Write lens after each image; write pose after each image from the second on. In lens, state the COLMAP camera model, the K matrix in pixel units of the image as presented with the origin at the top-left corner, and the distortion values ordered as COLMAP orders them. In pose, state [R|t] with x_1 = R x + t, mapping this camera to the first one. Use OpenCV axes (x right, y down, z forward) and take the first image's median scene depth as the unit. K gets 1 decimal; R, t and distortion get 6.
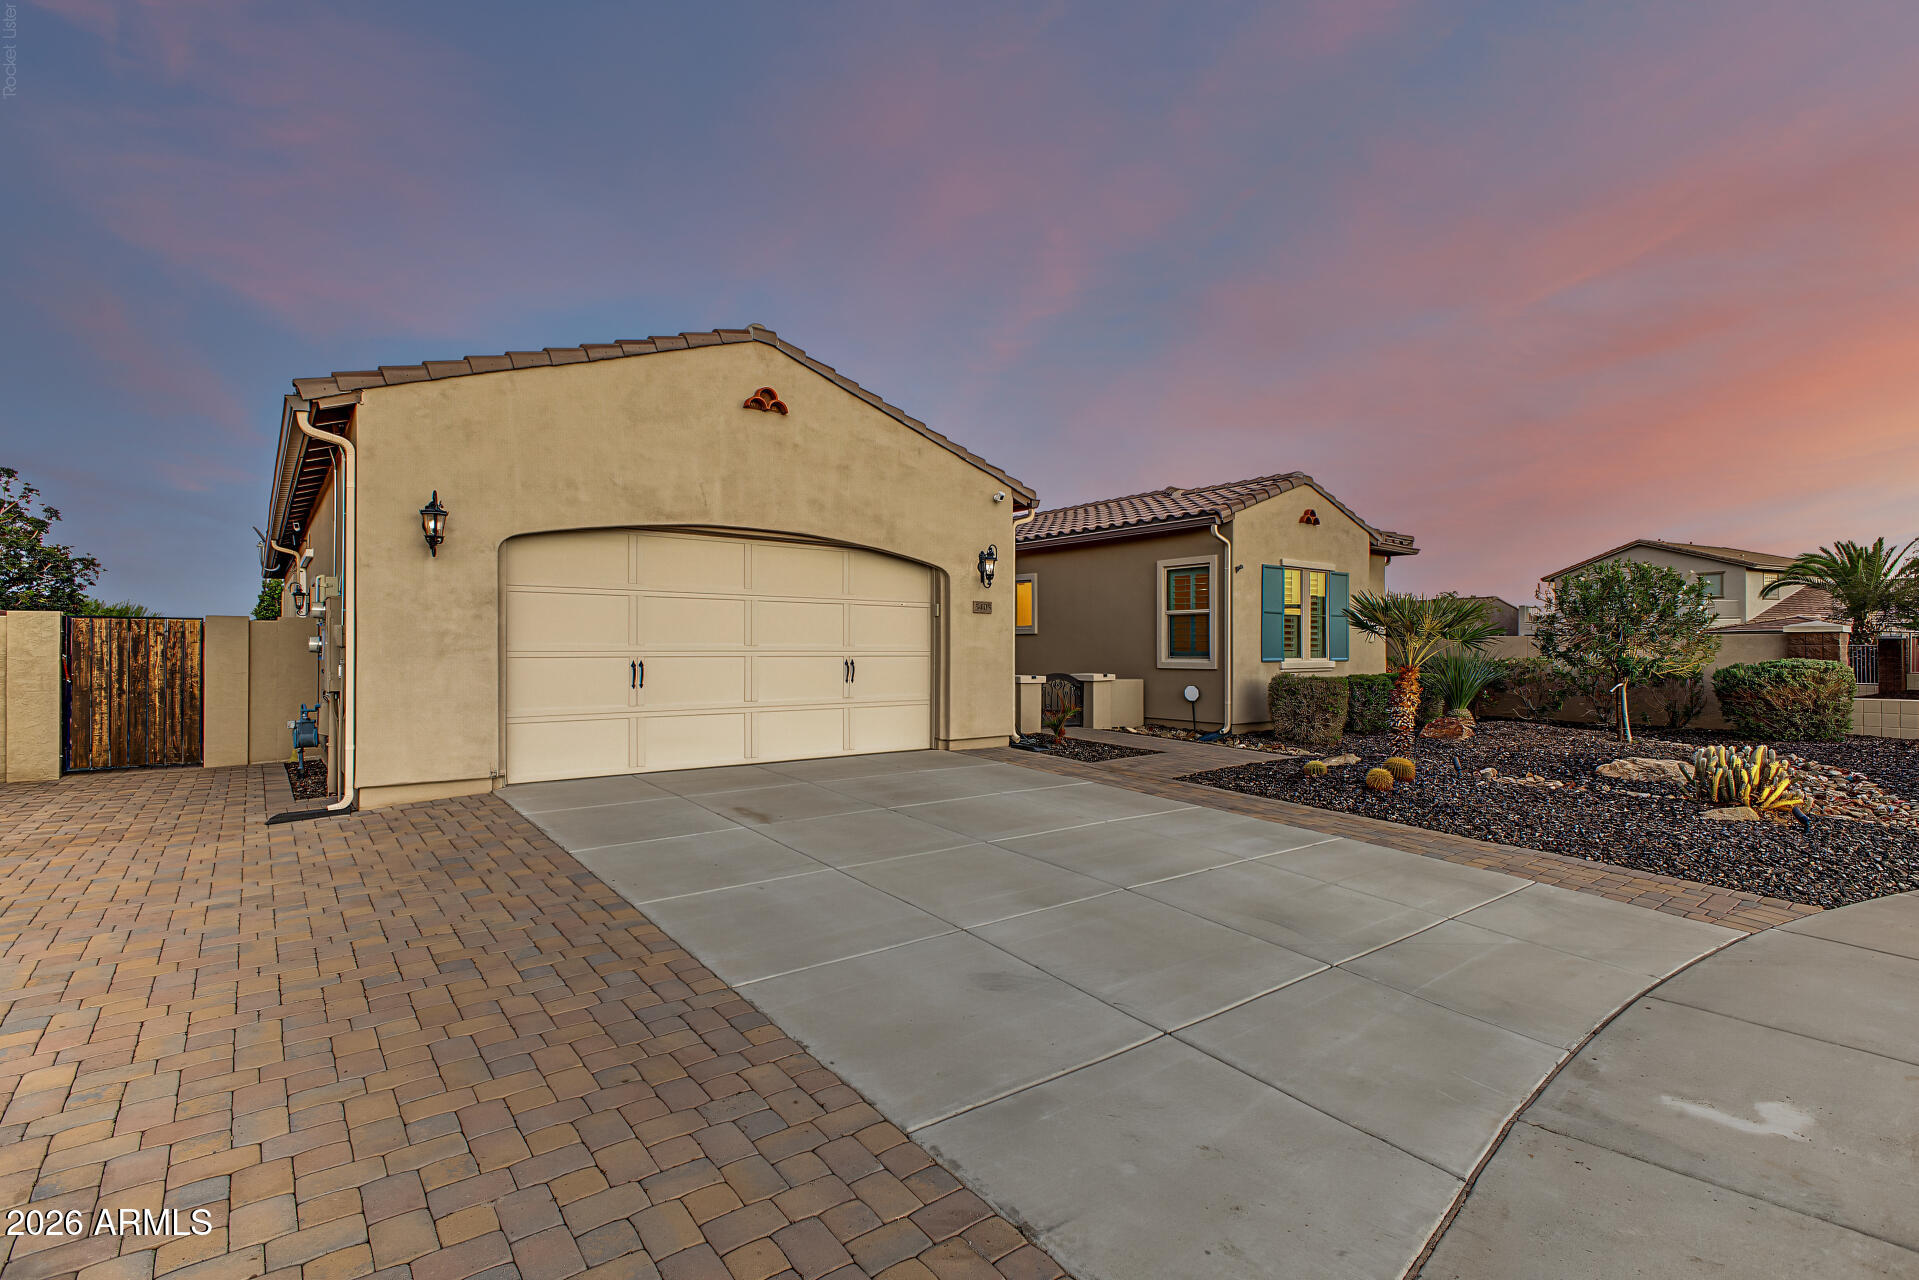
lens RADIAL K [[908.3, 0, 960.6], [0, 908.3, 646.4], [0, 0, 1]] dist [0.011135, 0.000194]
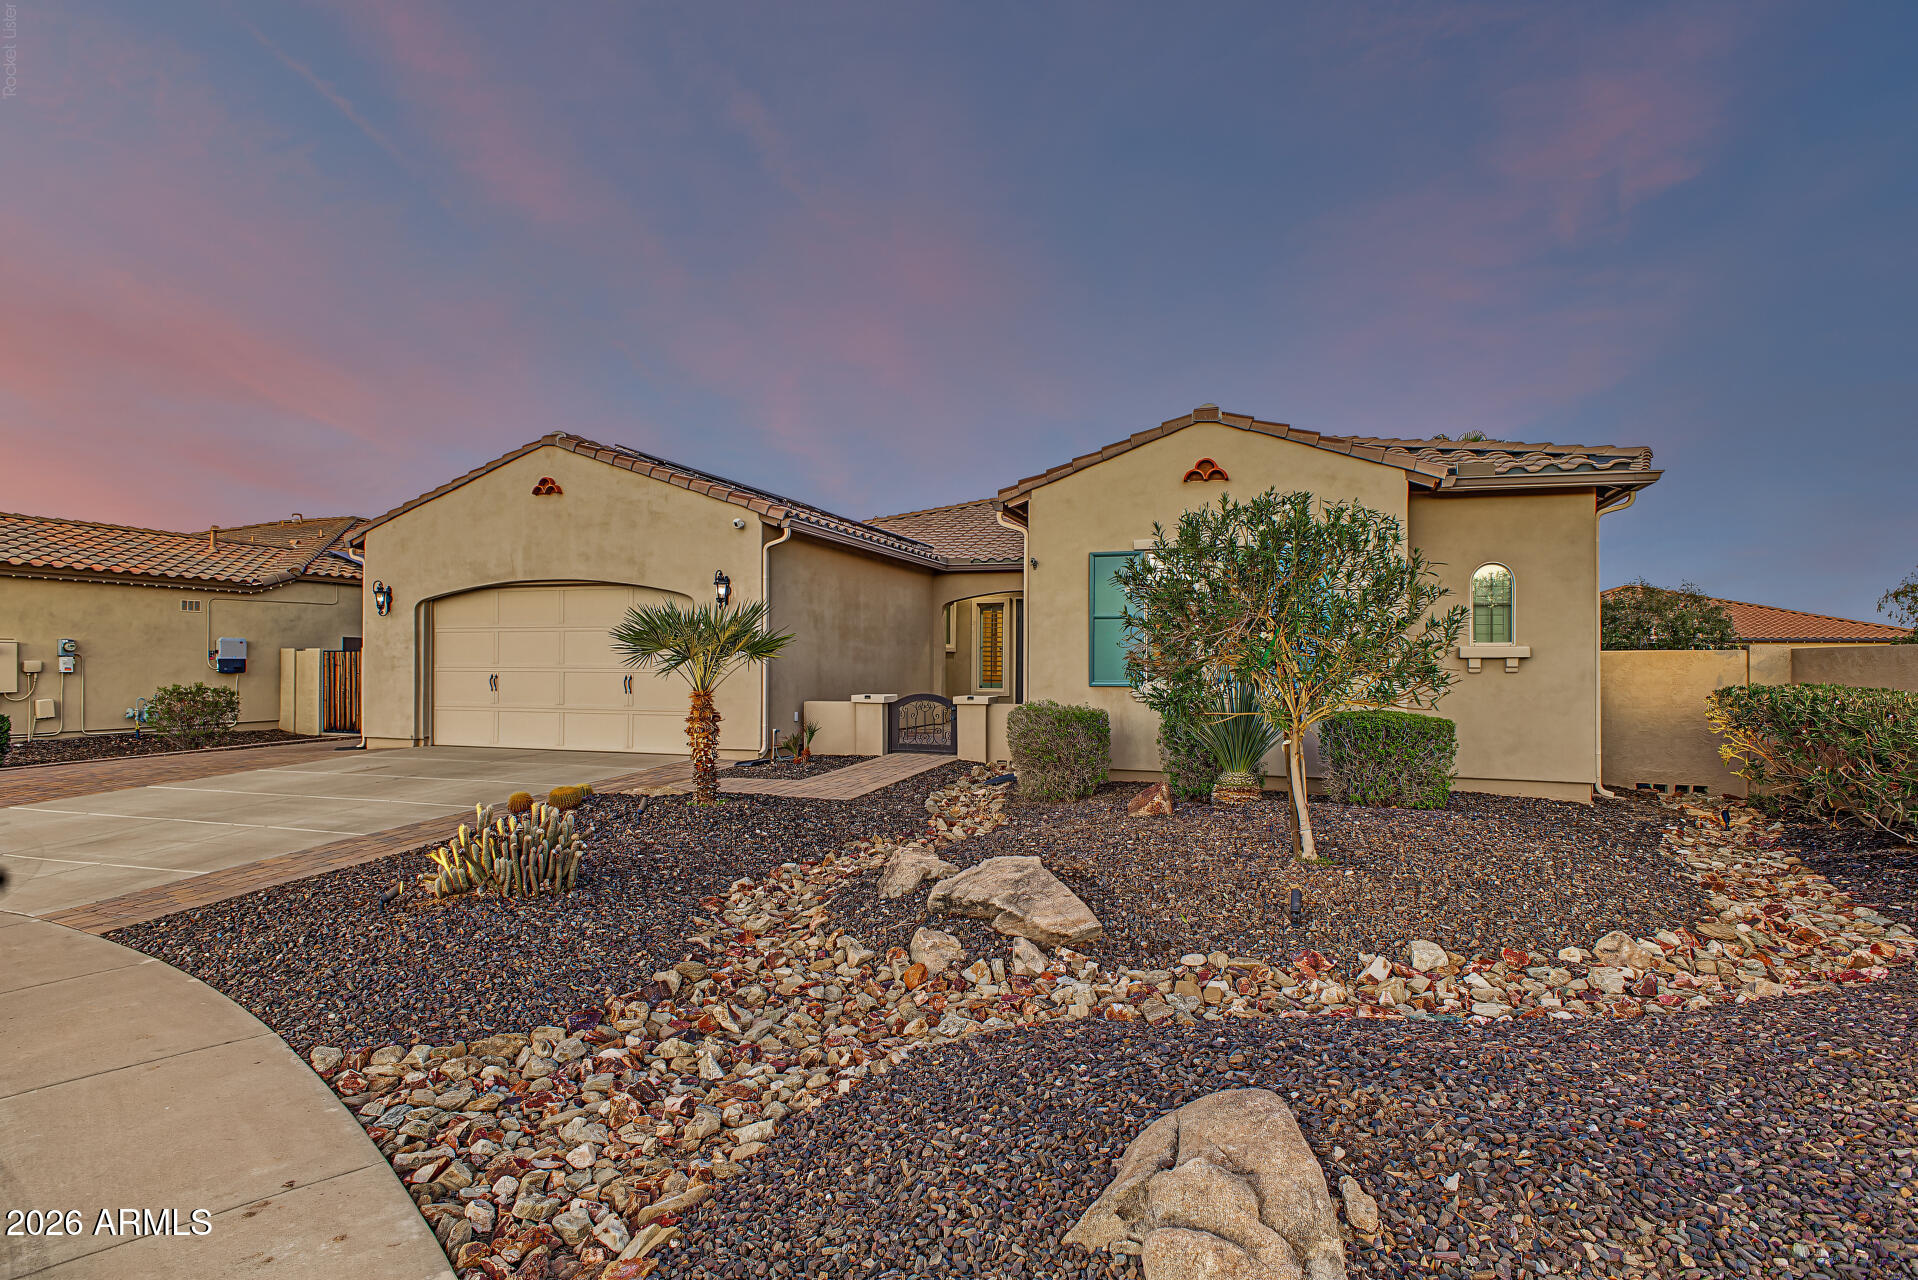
lens RADIAL K [[979.8, 0, 959.0], [0, 979.8, 640.0], [0, 0, 1]] dist [0.002216, -0.000003]
pose [[0.547659, -0.016233, -0.836544, 1.262966], [0.002634, 0.999840, -0.017677, -0.008056], [0.836698, 0.007477, 0.547614, 0.651320]]
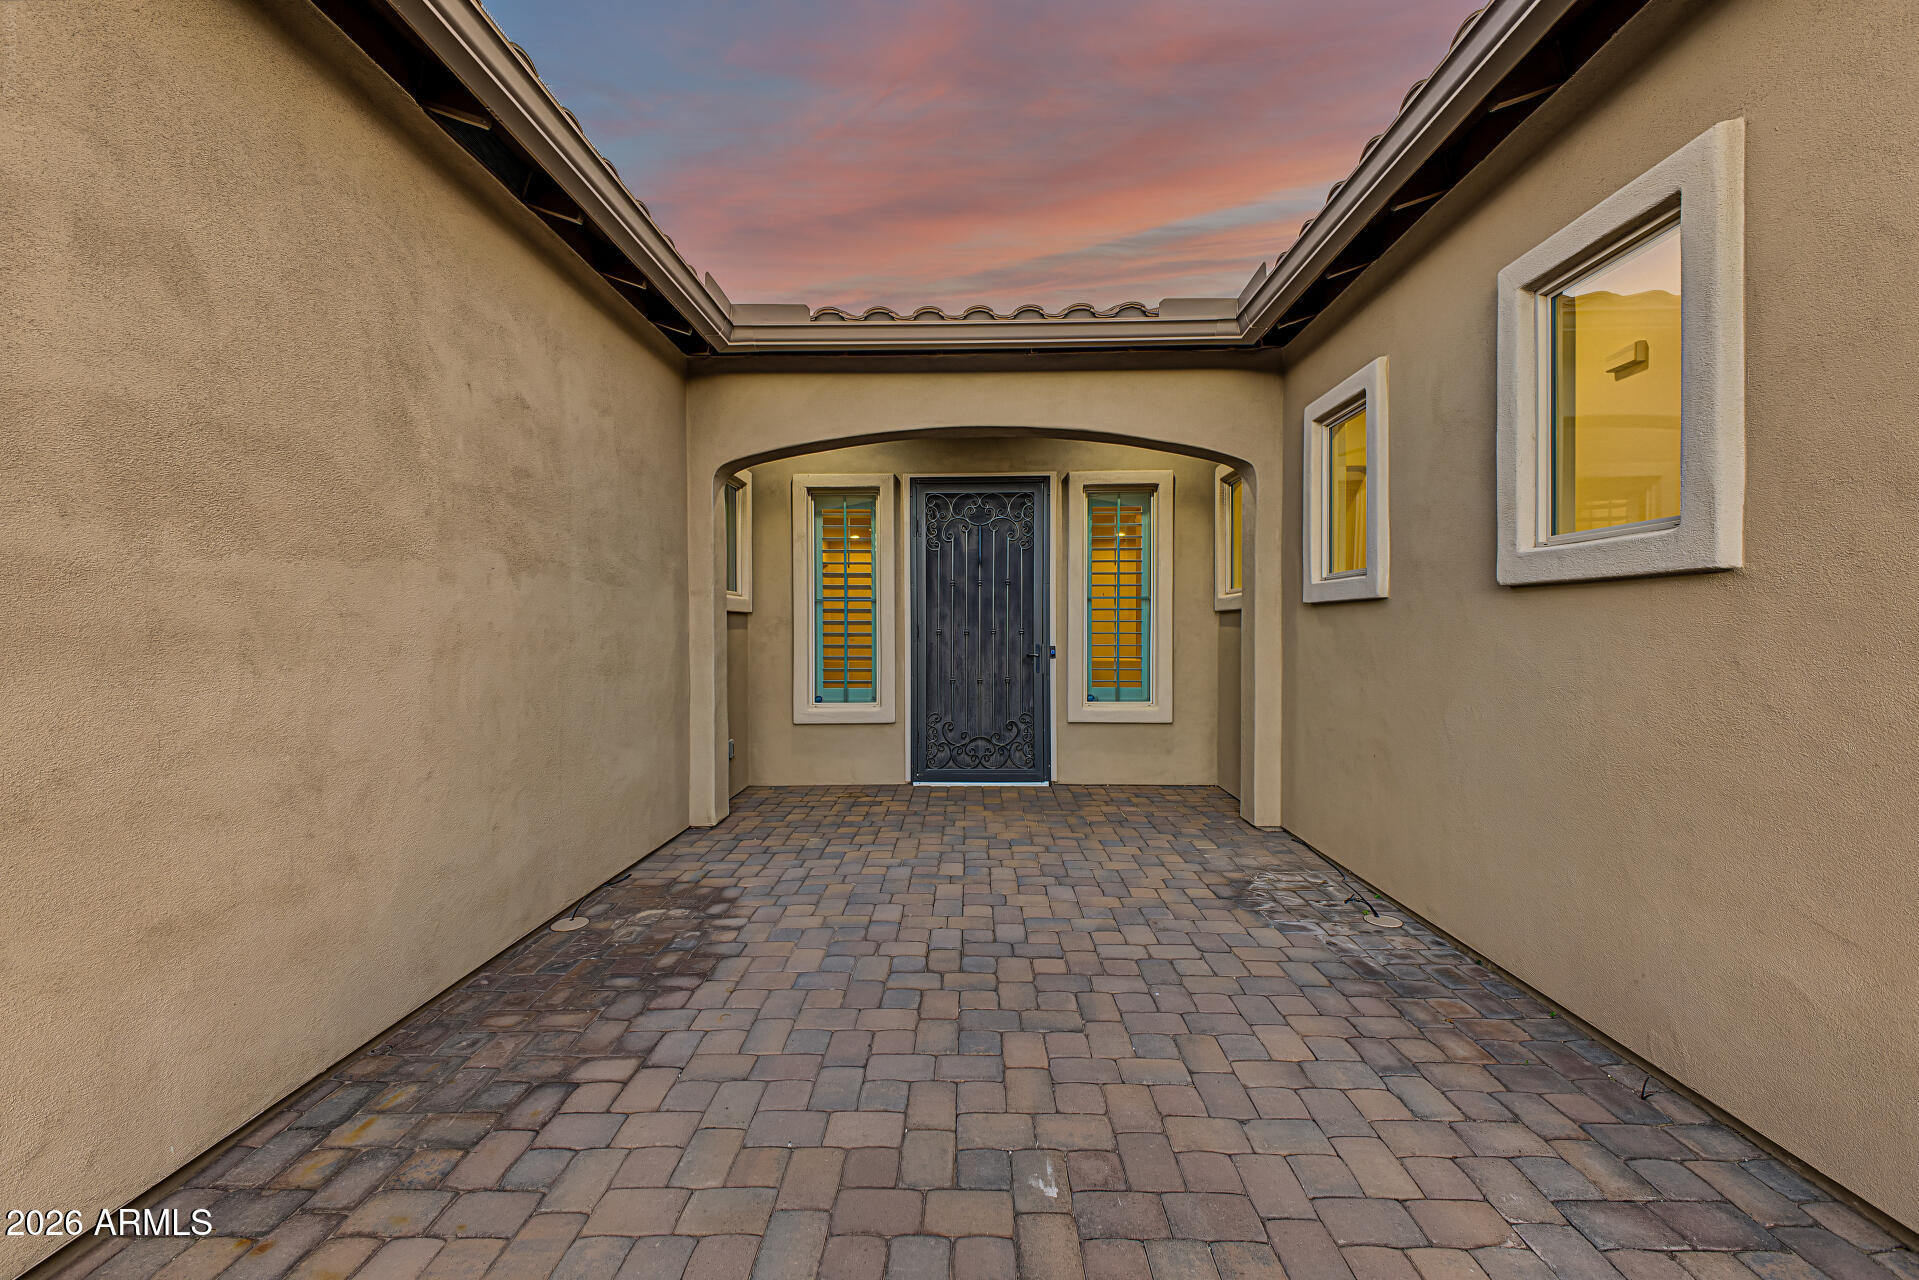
lens RADIAL K [[757.9, 0, 959.4], [0, 757.9, 632.2], [0, 0, 1]] dist [0.004503, -0.000265]
pose [[0.772287, -0.001021, -0.635273, 0.110551], [0.009933, 0.999896, 0.010469, -0.007465], [0.635197, -0.014395, 0.772216, 1.372823]]
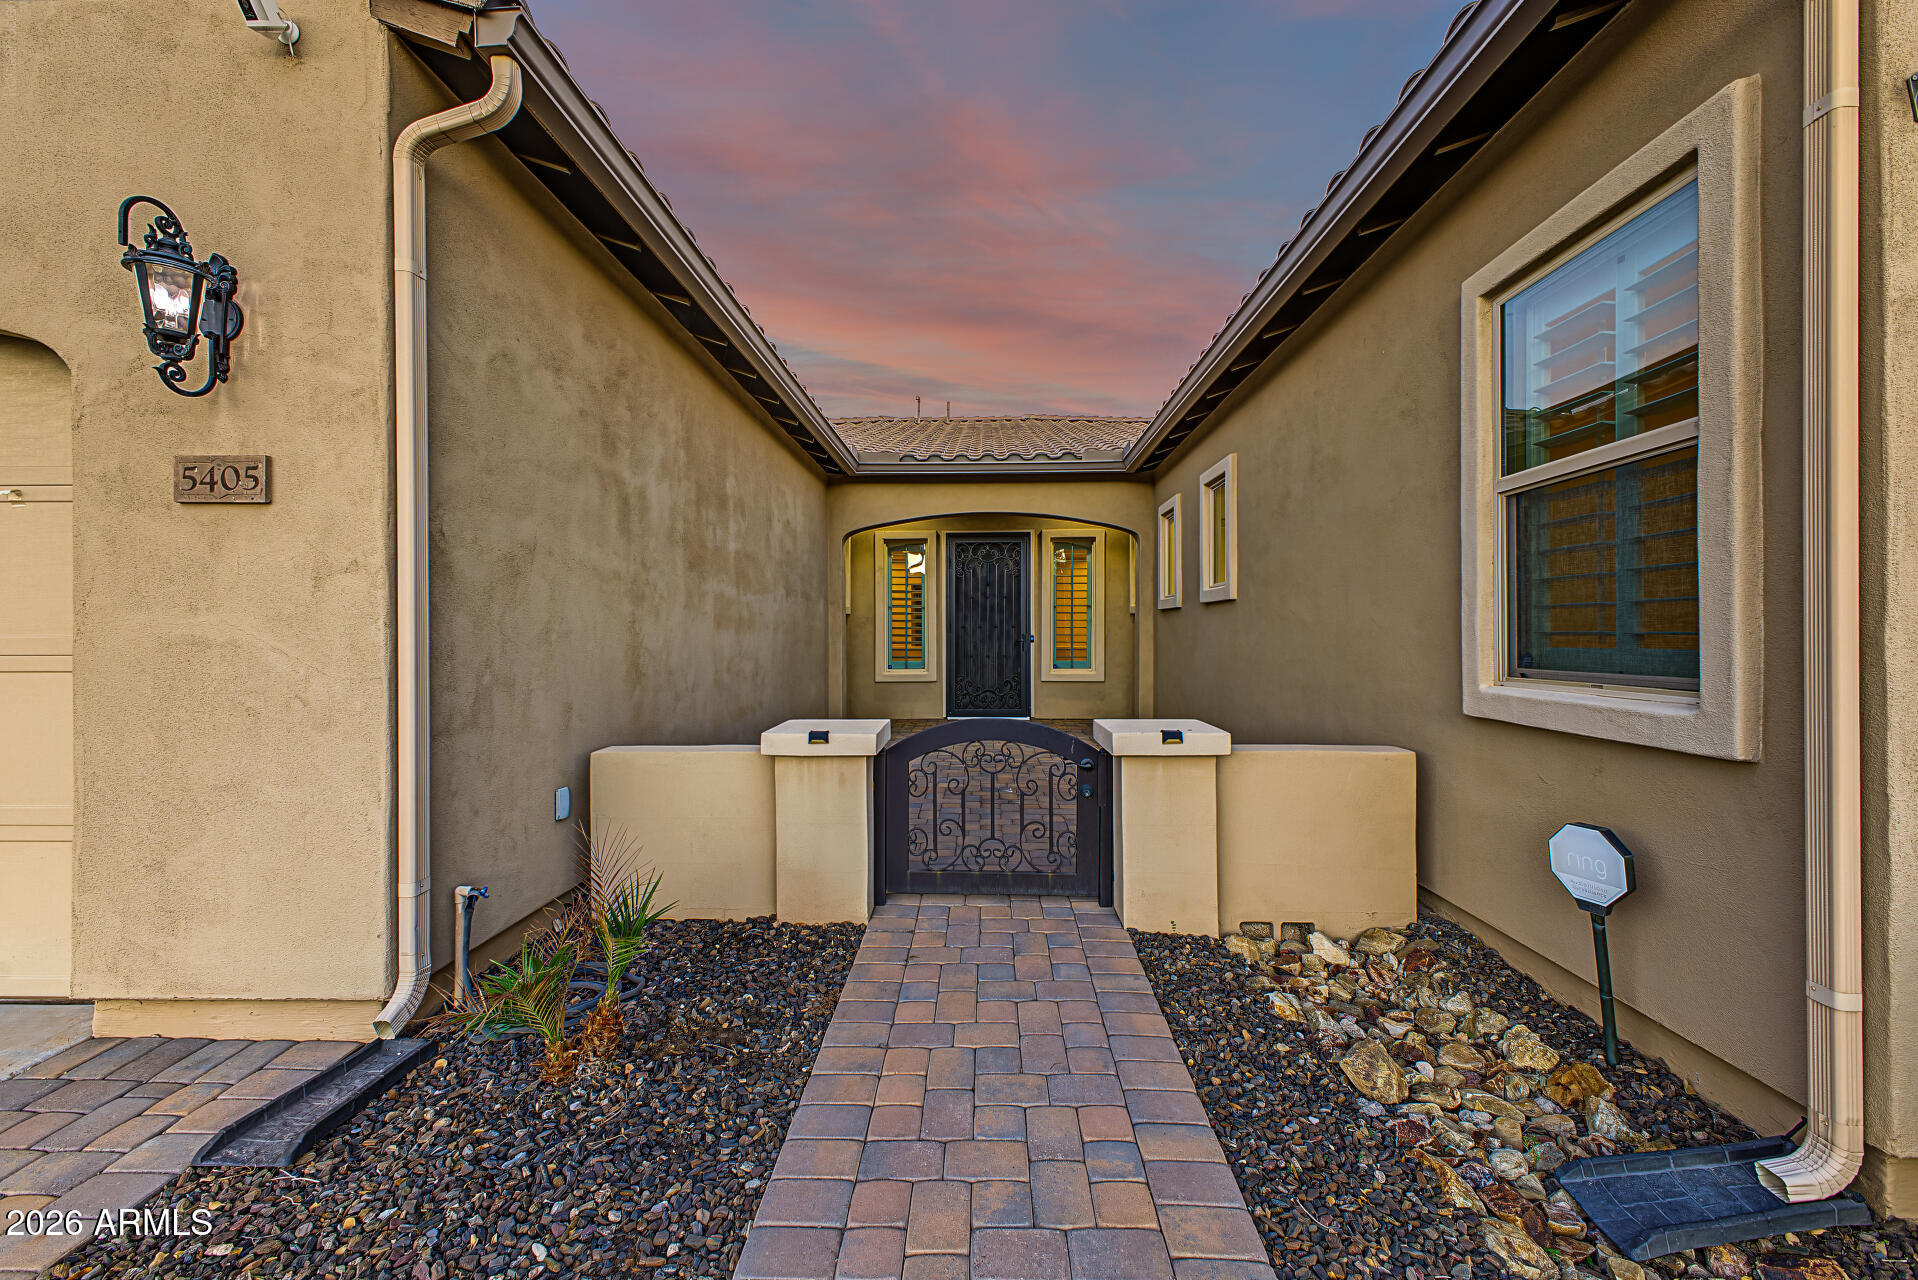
lens RADIAL K [[757.5, 0, 958.9], [0, 757.5, 632.2], [0, 0, 1]] dist [0.004503, -0.000265]
pose [[0.767638, -0.002695, -0.640878, 0.345417], [0.009064, 0.999937, 0.006651, -0.000656], [0.640820, -0.010915, 0.767614, 1.064401]]
